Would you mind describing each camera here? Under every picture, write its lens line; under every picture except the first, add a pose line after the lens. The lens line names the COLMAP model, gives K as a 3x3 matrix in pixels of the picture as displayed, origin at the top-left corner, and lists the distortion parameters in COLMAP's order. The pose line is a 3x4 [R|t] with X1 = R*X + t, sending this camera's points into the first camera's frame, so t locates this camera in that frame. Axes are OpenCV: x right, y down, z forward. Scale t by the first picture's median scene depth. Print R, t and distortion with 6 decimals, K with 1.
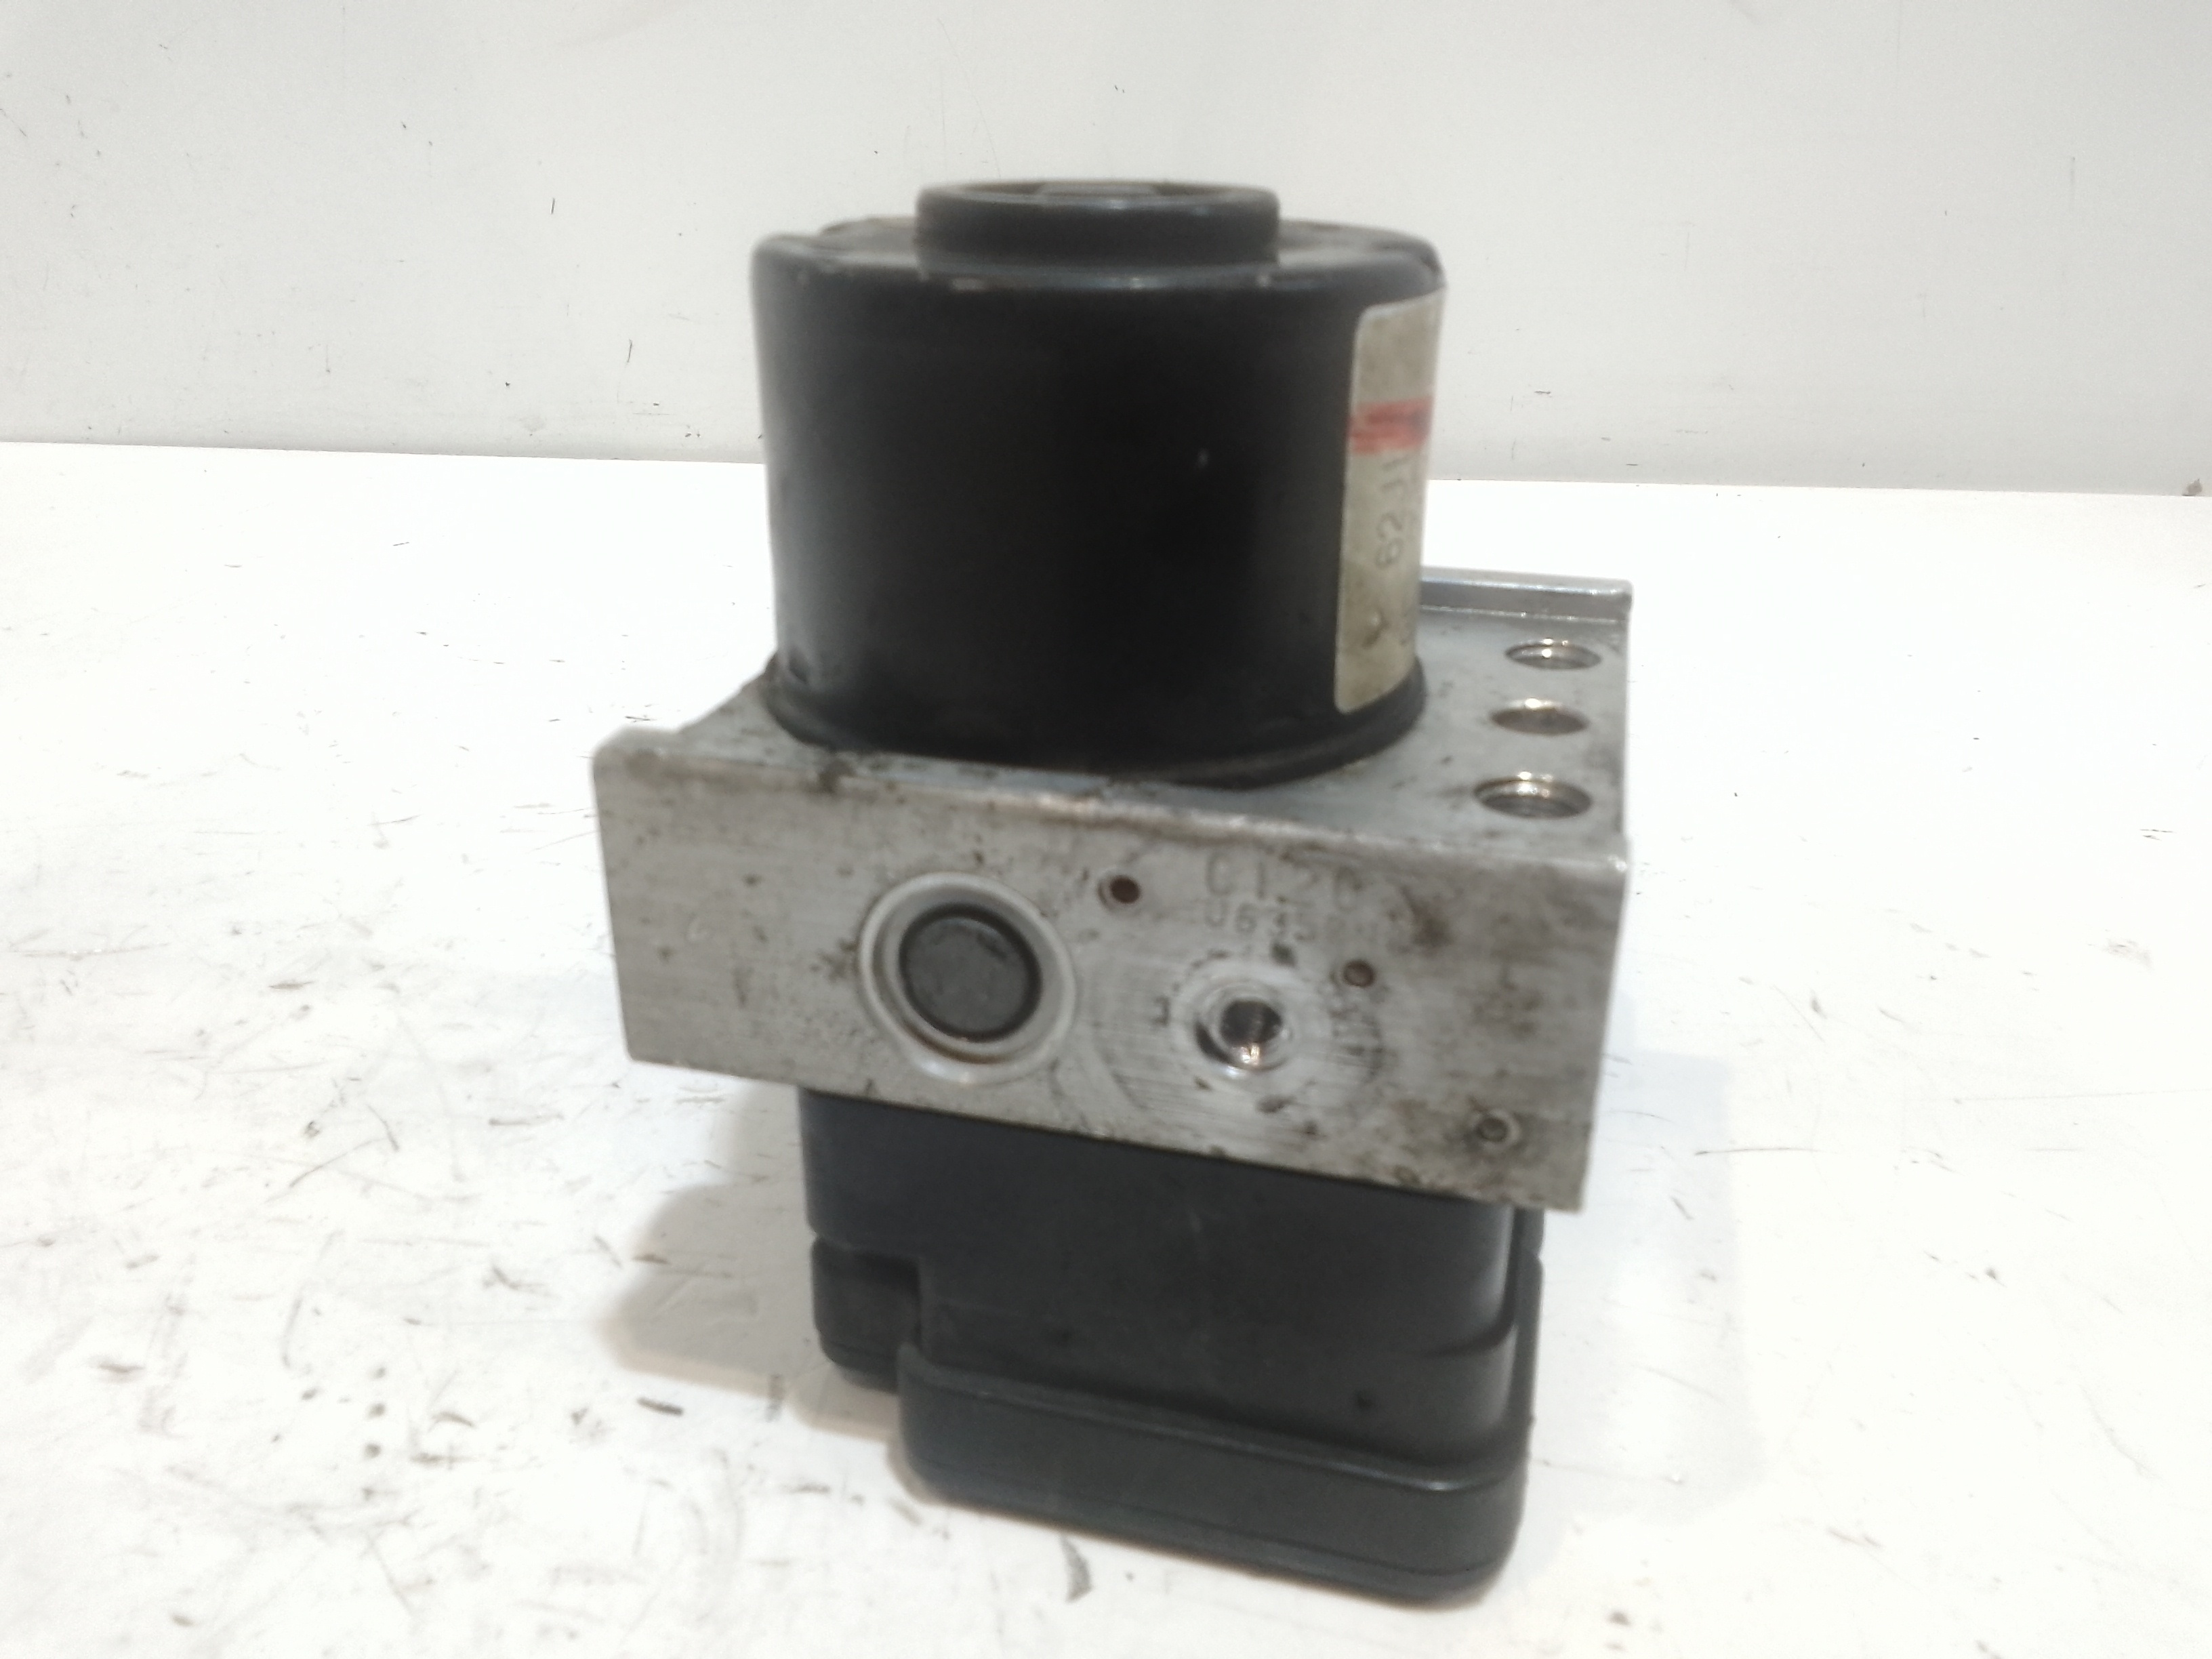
lens RADIAL K [[1714.7, 0, 1112.0], [0, 1714.7, 839.1], [0, 0, 1]] dist [0.069548, -0.116842]
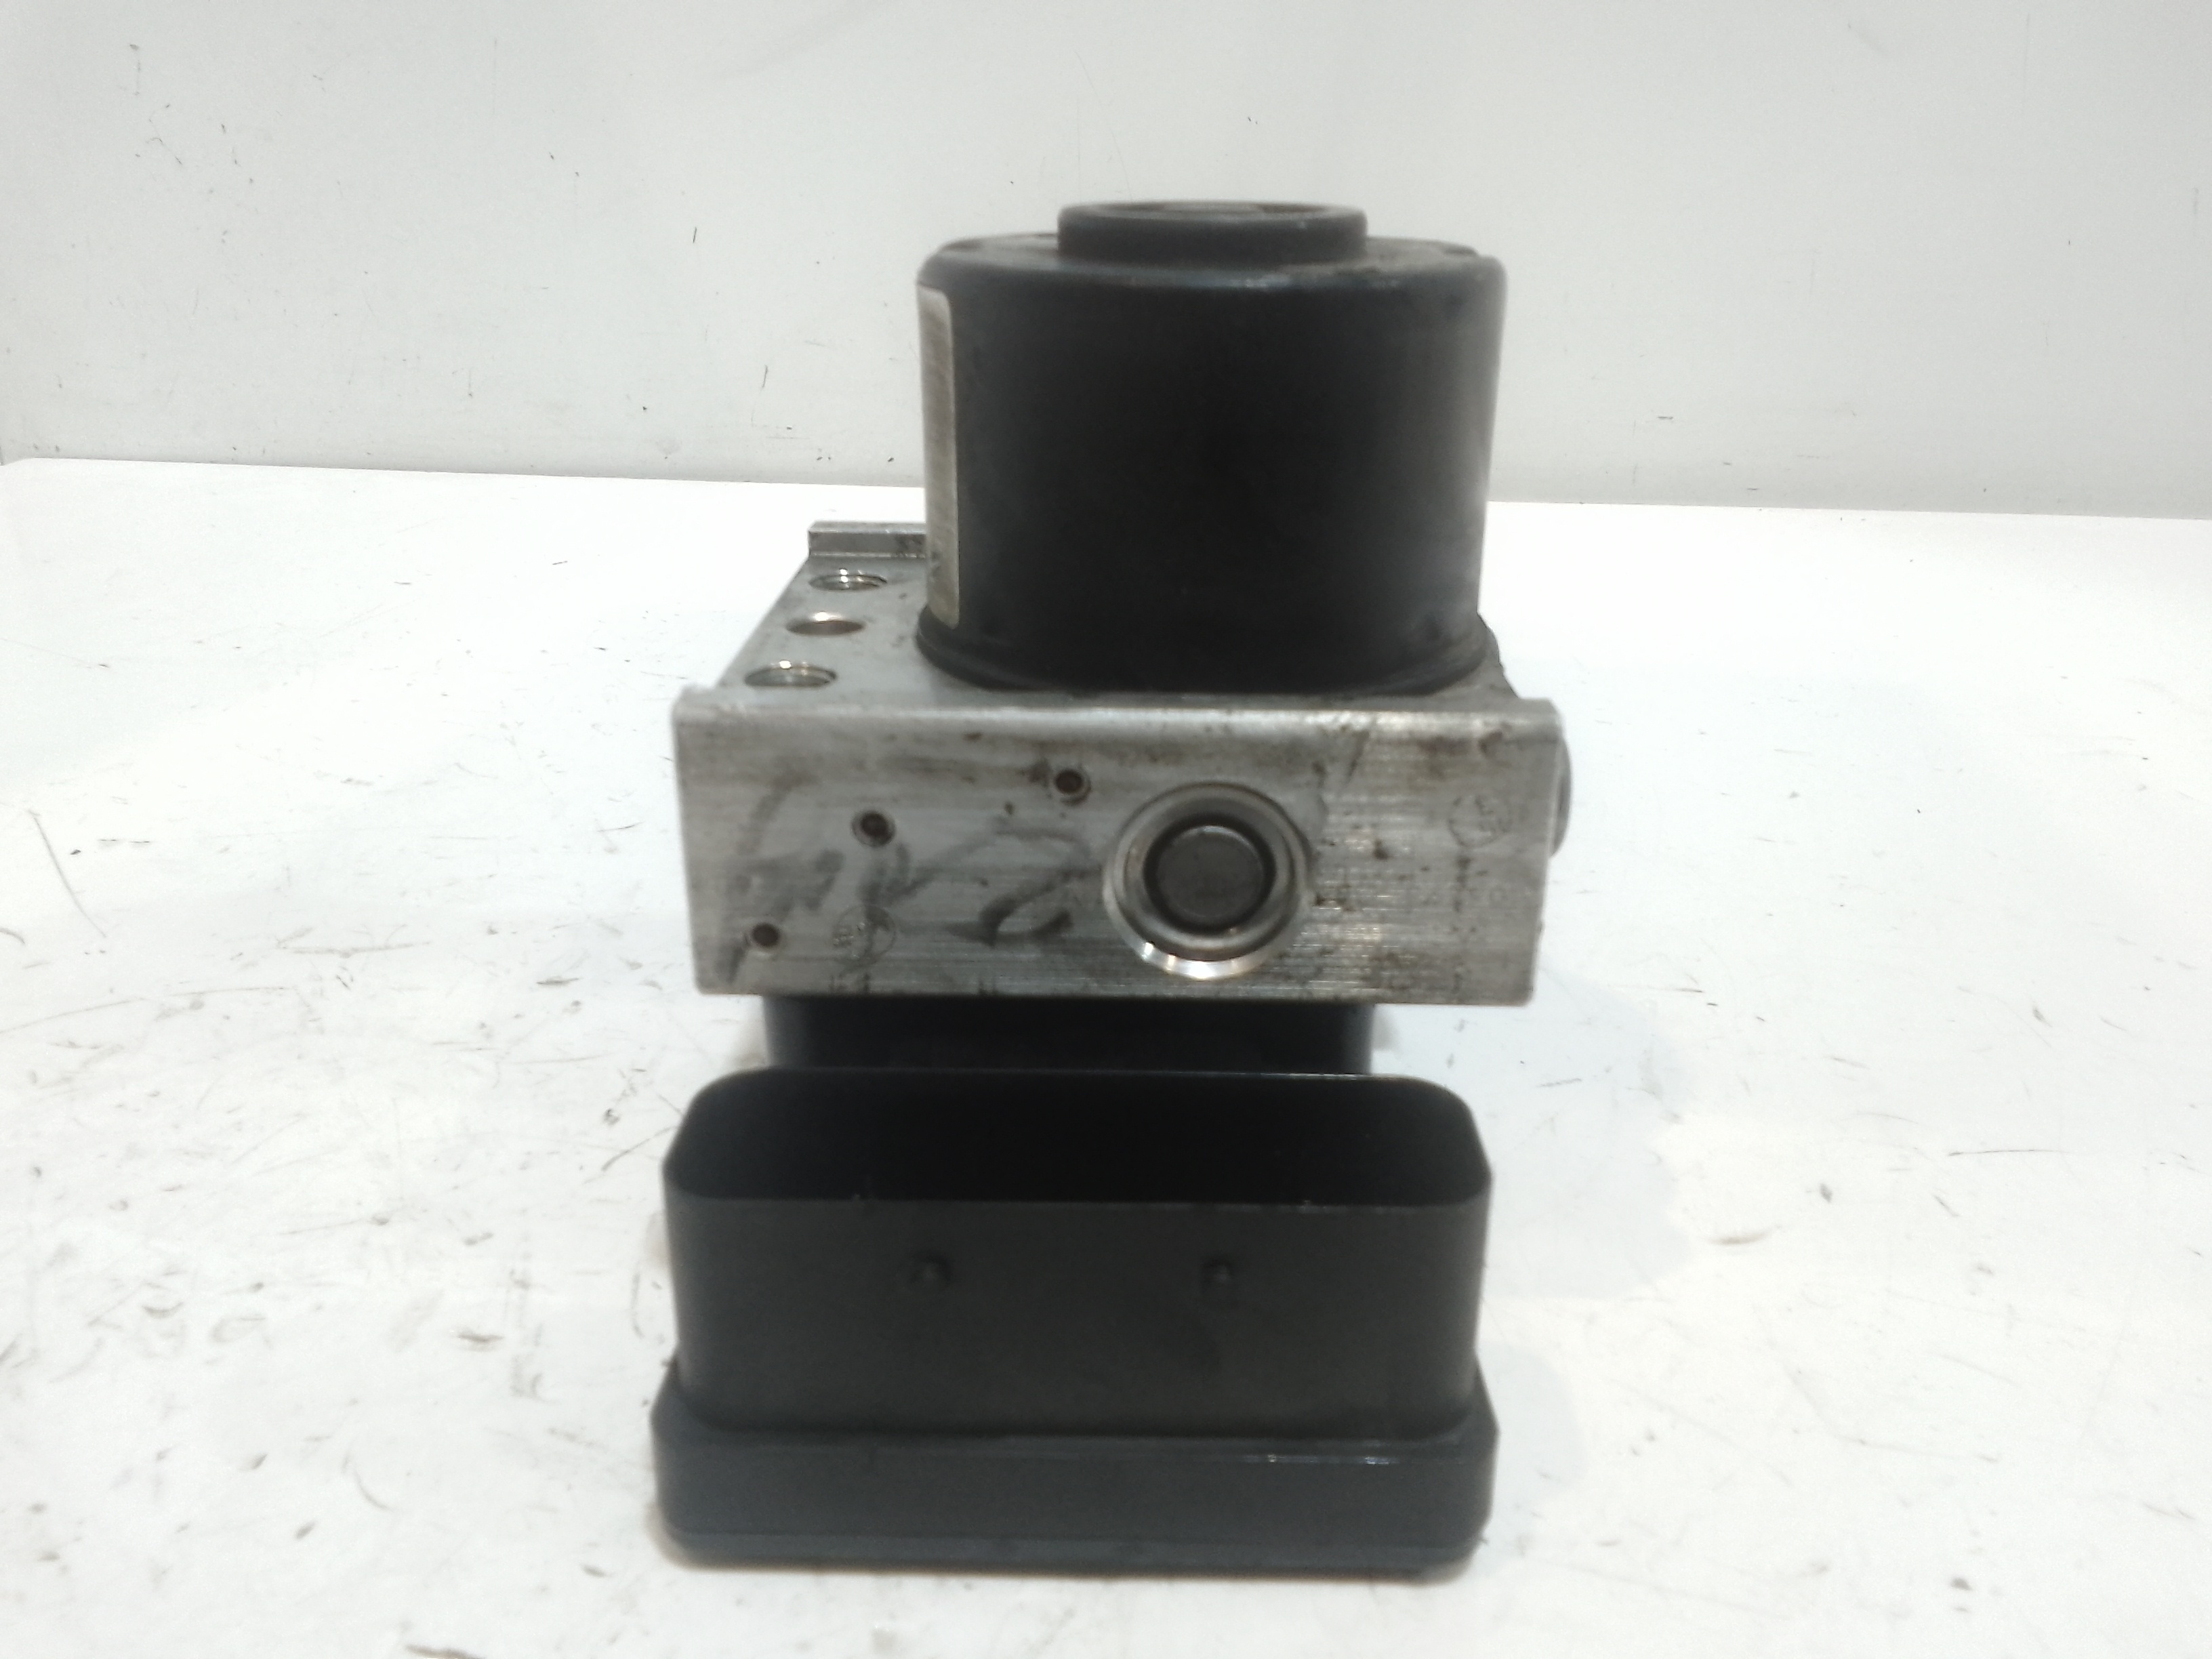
lens RADIAL K [[1714.7, 0, 1112.0], [0, 1714.7, 839.1], [0, 0, 1]] dist [0.069548, -0.116842]
pose [[0.999828, 0.006592, -0.017308, -0.149089], [-0.006831, 0.999882, -0.013771, 0.012638], [0.017215, 0.013886, 0.999755, -0.042948]]
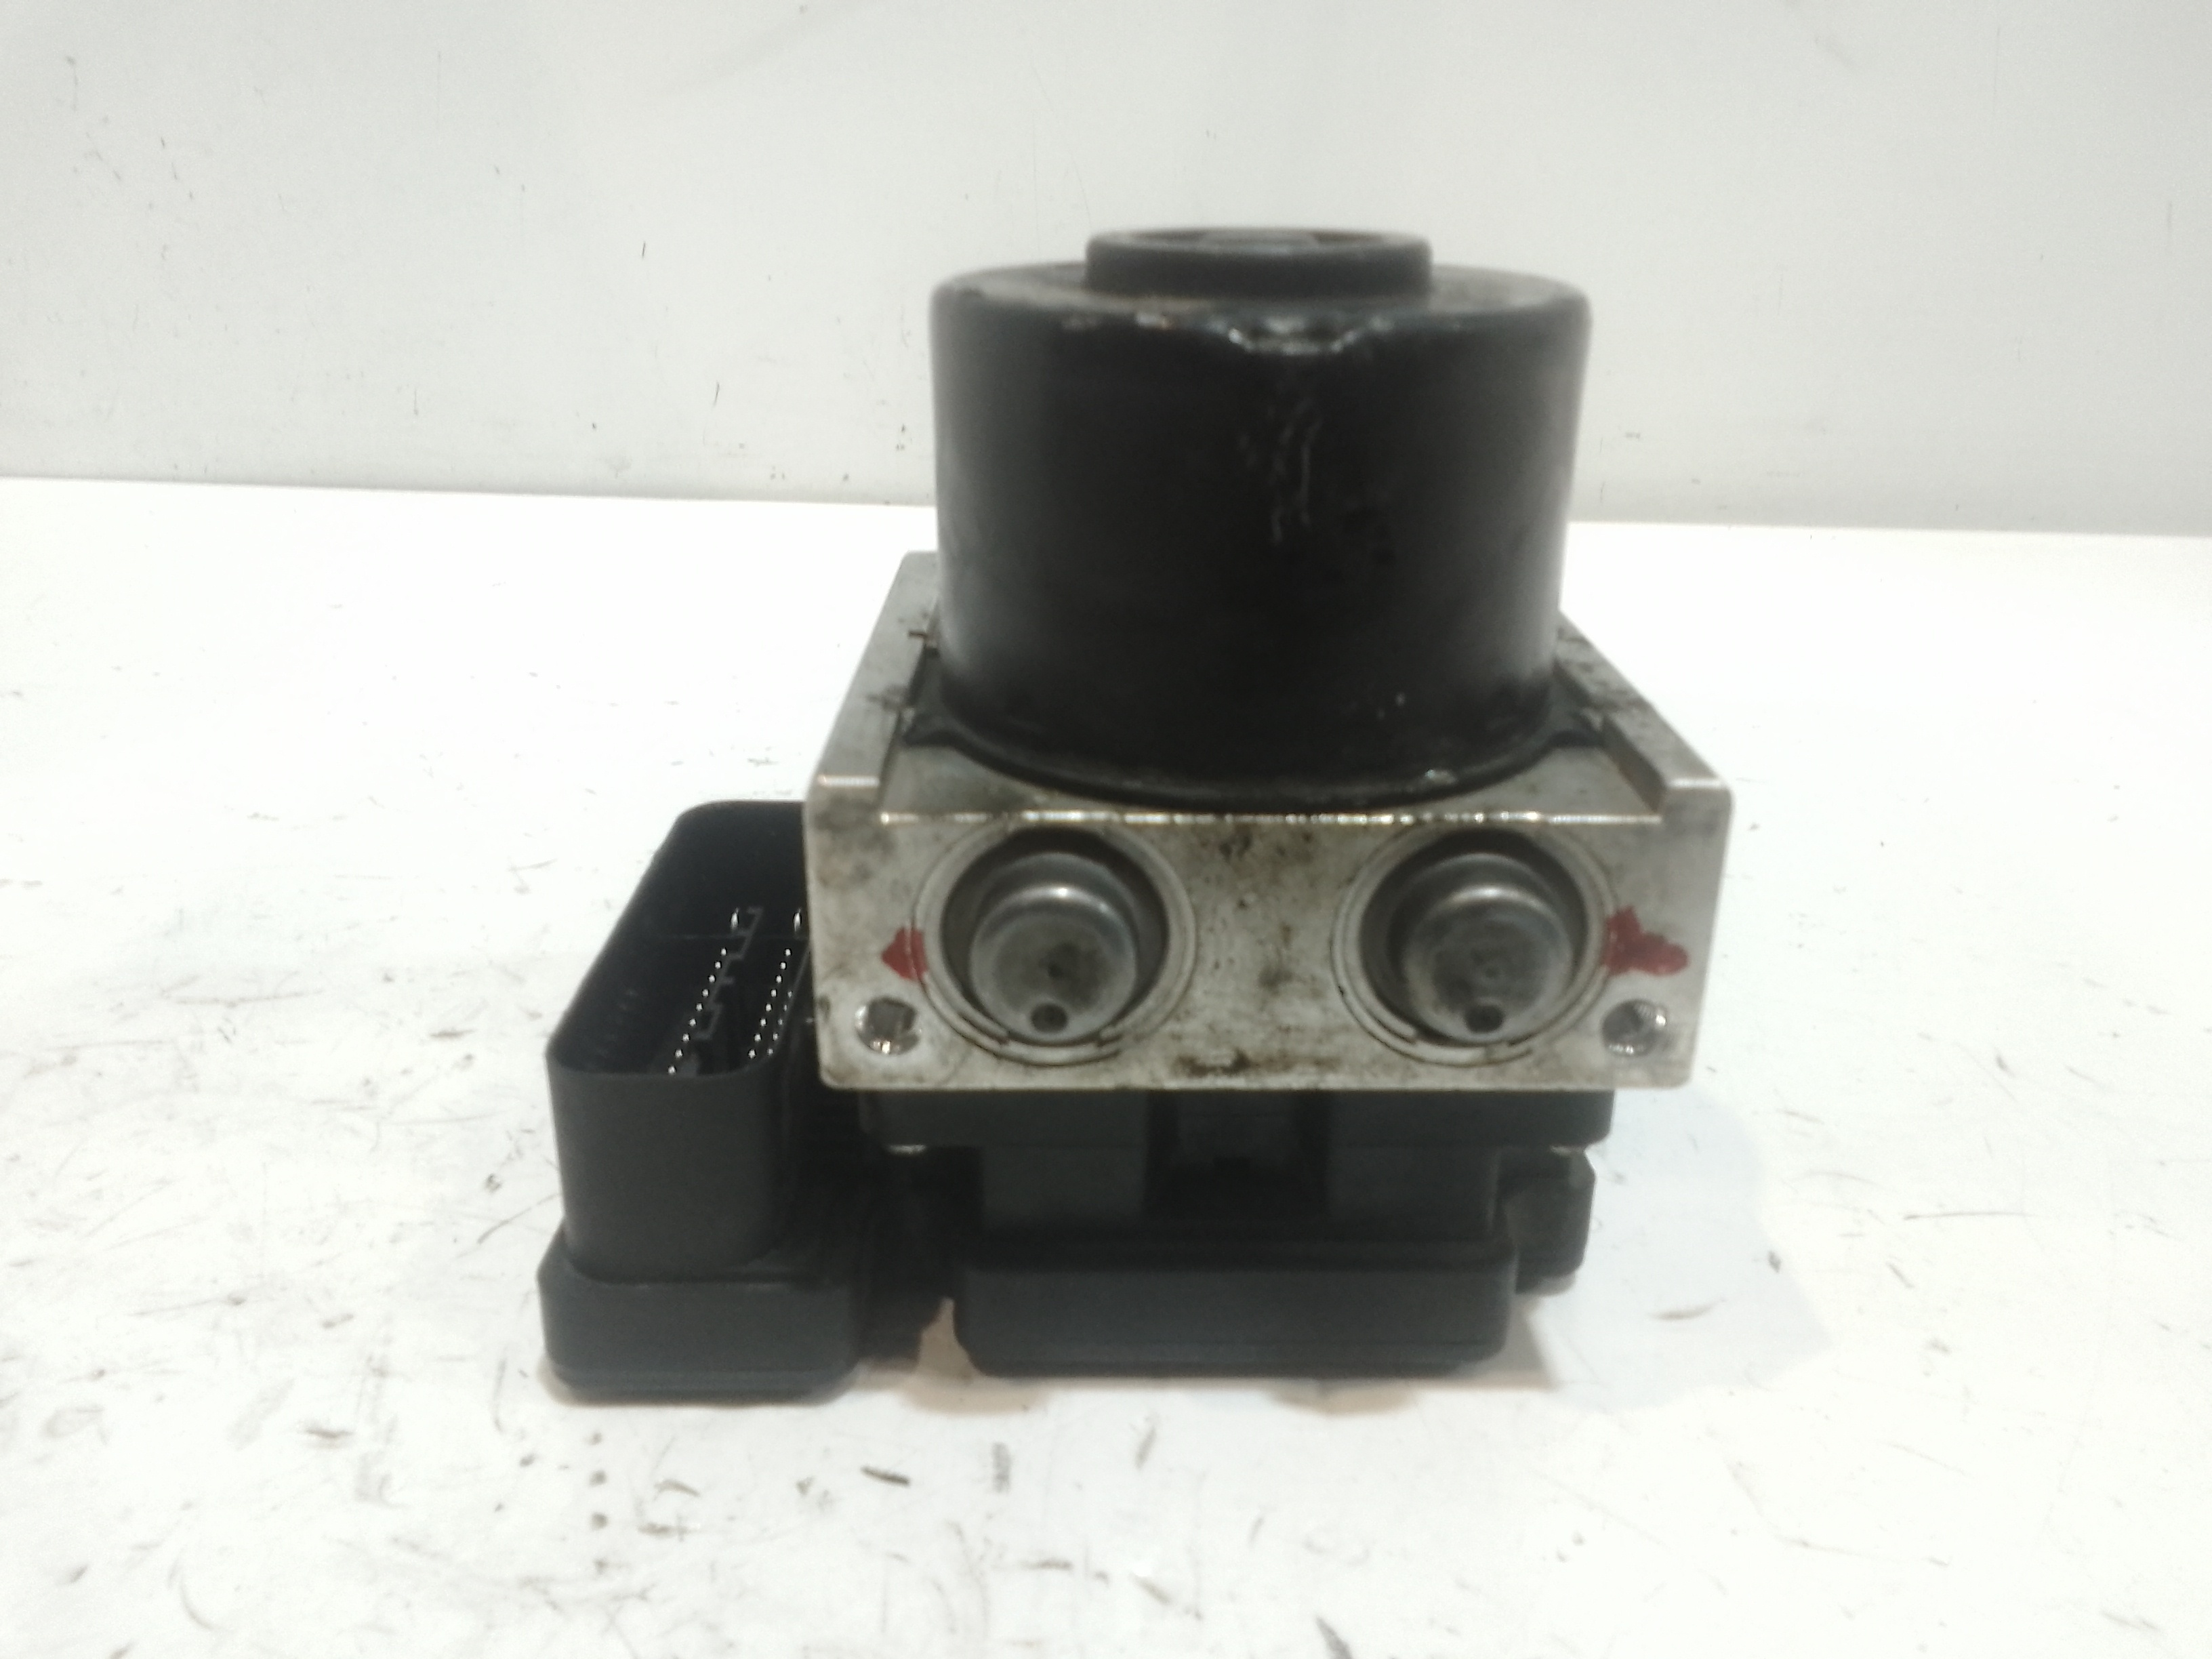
lens RADIAL K [[1714.7, 0, 1112.0], [0, 1714.7, 839.1], [0, 0, 1]] dist [0.069548, -0.116842]
pose [[0.999934, 0.003818, -0.010824, -0.103814], [-0.004033, 0.999792, -0.019991, -0.010770], [0.010745, 0.020034, 0.999742, 0.014569]]
